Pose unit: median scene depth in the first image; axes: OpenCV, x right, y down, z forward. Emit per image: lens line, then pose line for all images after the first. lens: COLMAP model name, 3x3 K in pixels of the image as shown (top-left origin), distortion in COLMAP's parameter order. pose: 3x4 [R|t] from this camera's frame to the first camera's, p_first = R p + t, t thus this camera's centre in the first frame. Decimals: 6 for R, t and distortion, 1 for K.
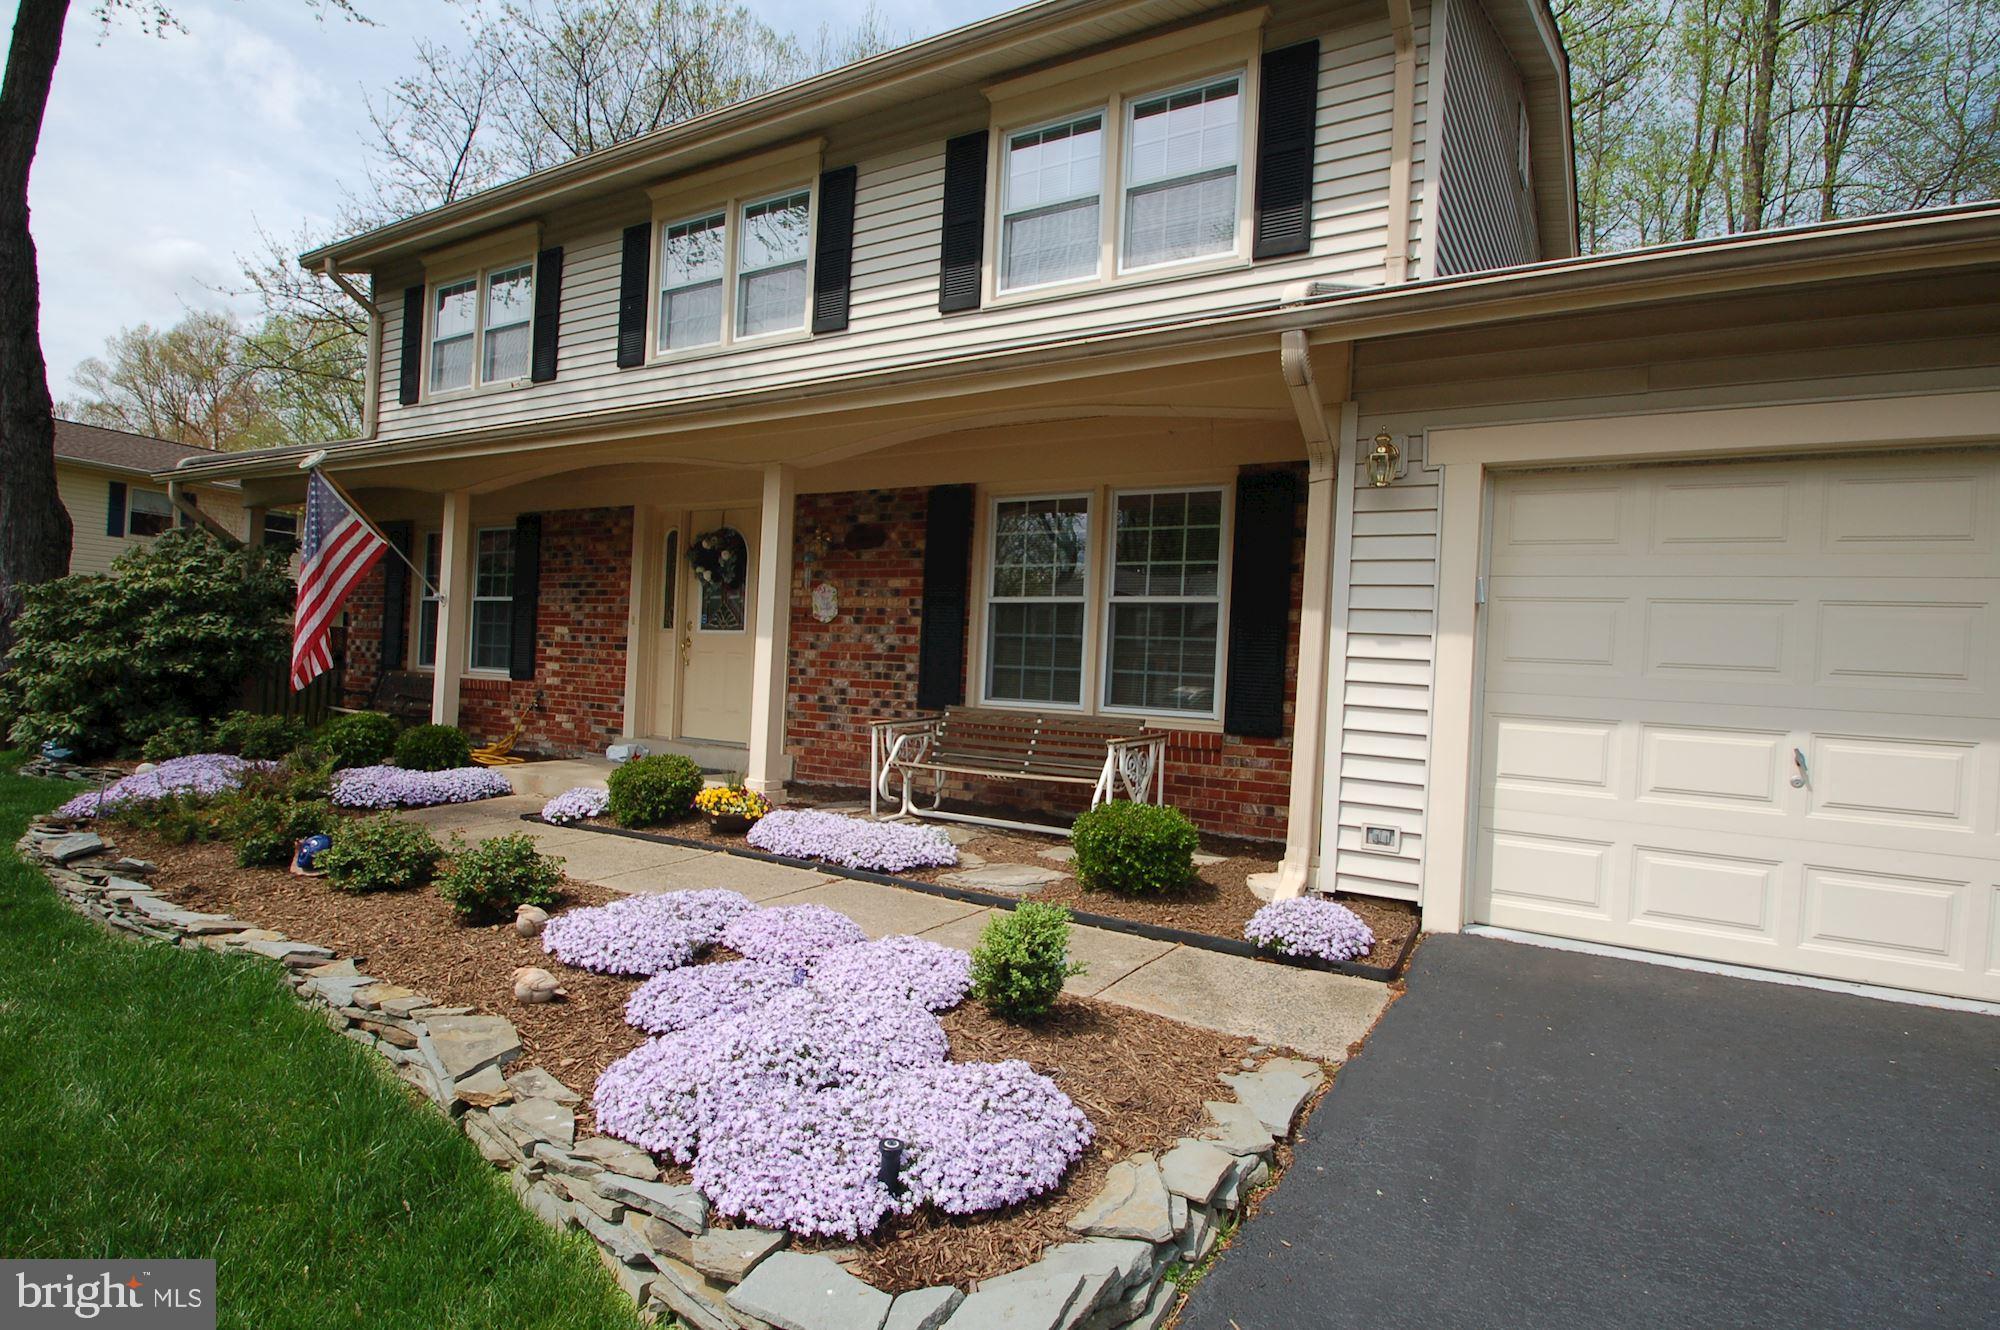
lens RADIAL K [[1031.3, 0, 1001.0], [0, 1031.3, 665.8], [0, 0, 1]] dist [-0.003695, -0.000045]
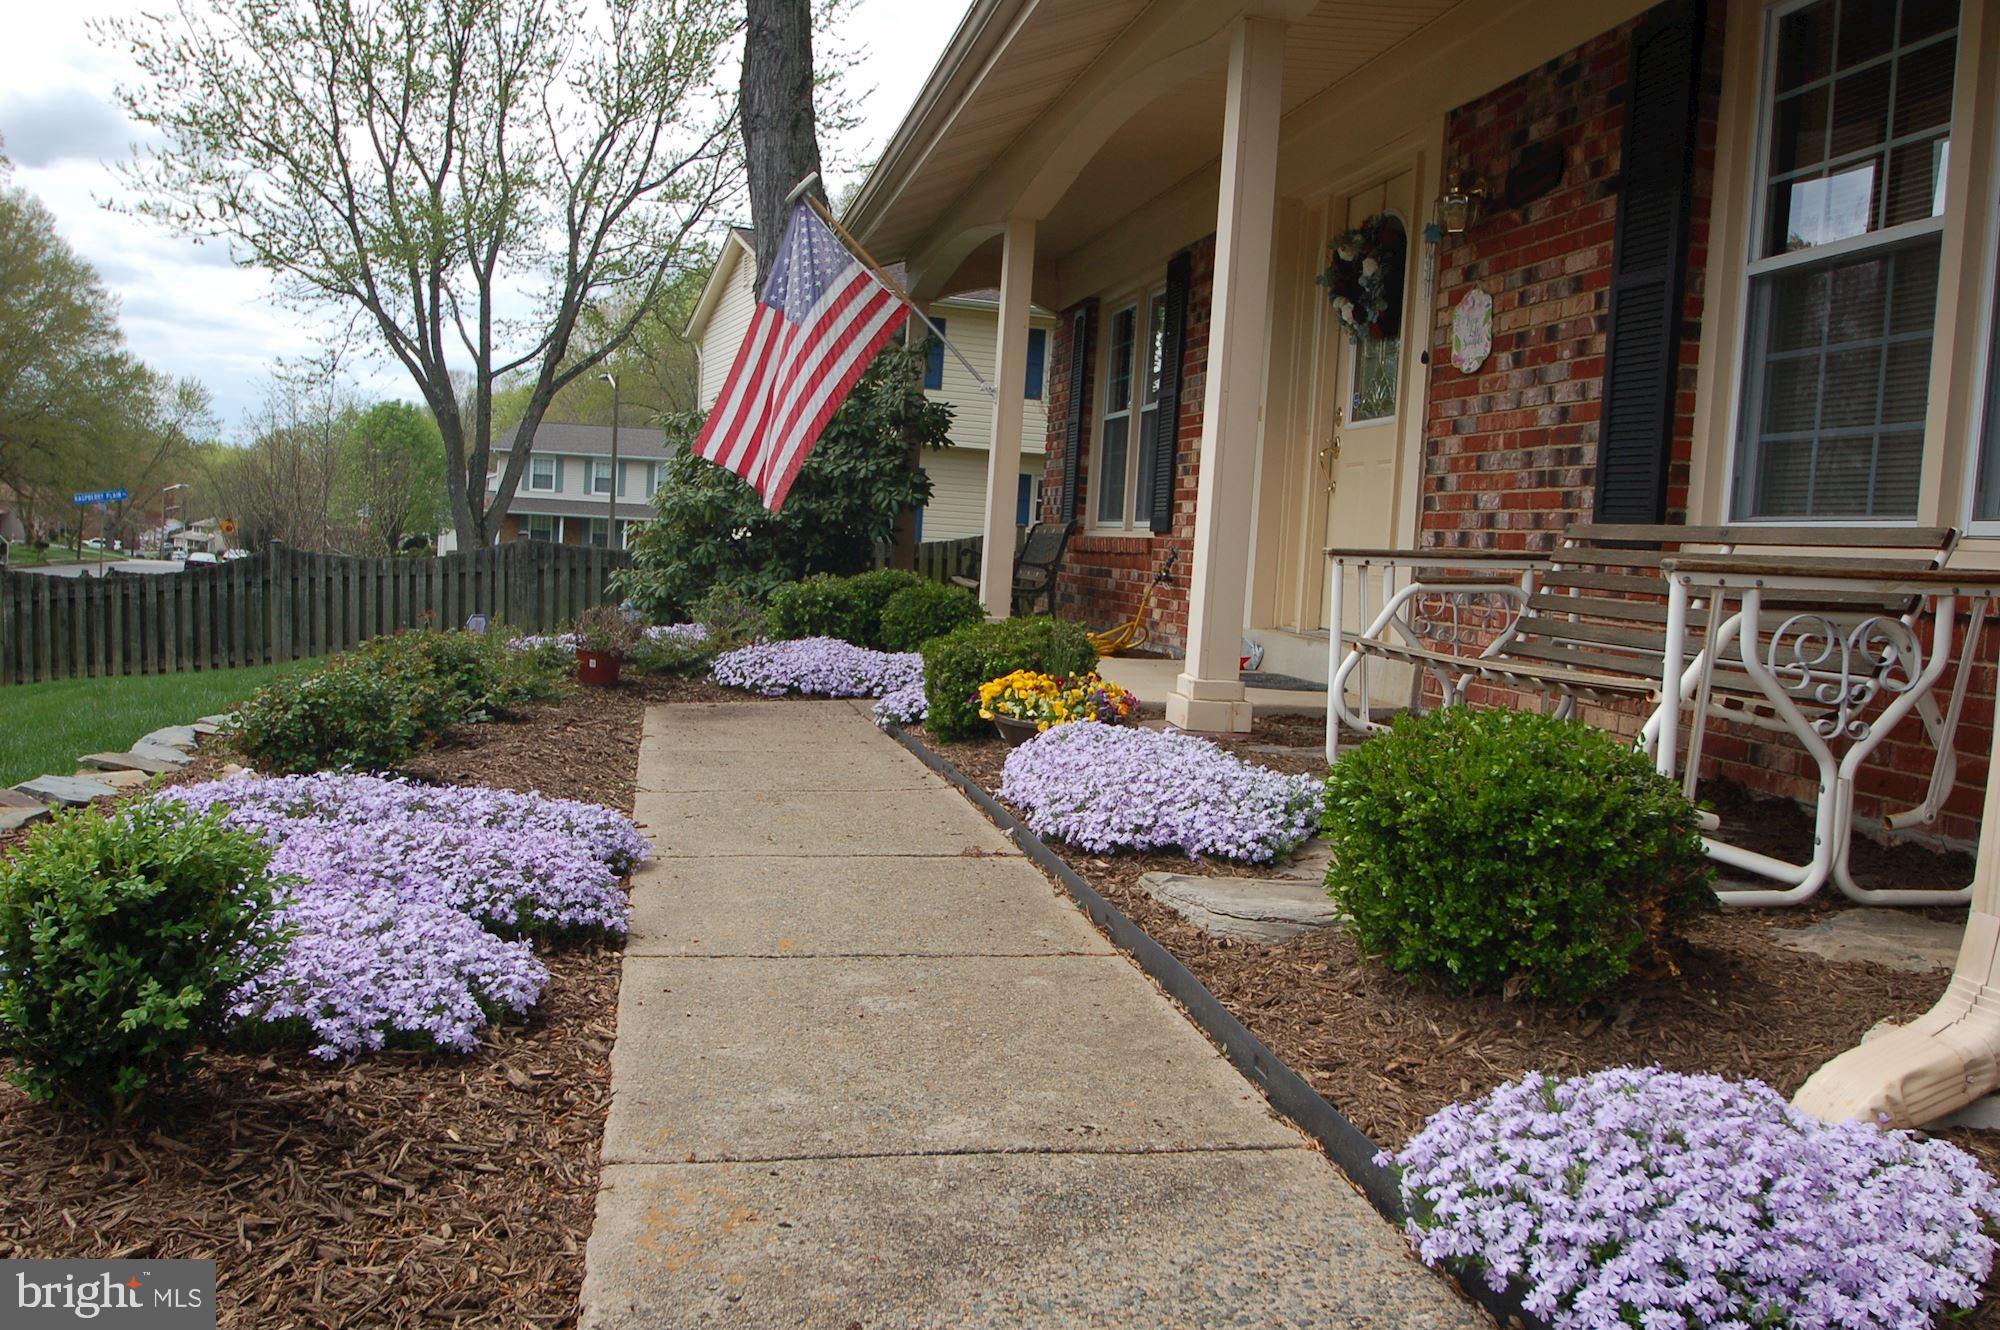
lens RADIAL K [[1711.0, 0, 1003.9], [0, 1711.0, 659.8], [0, 0, 1]] dist [-0.059123, 0.000317]
pose [[0.682312, 0.045198, -0.729662, 0.258750], [-0.022318, 0.998910, 0.041006, 0.062166], [0.730720, -0.011694, 0.682577, 0.333335]]
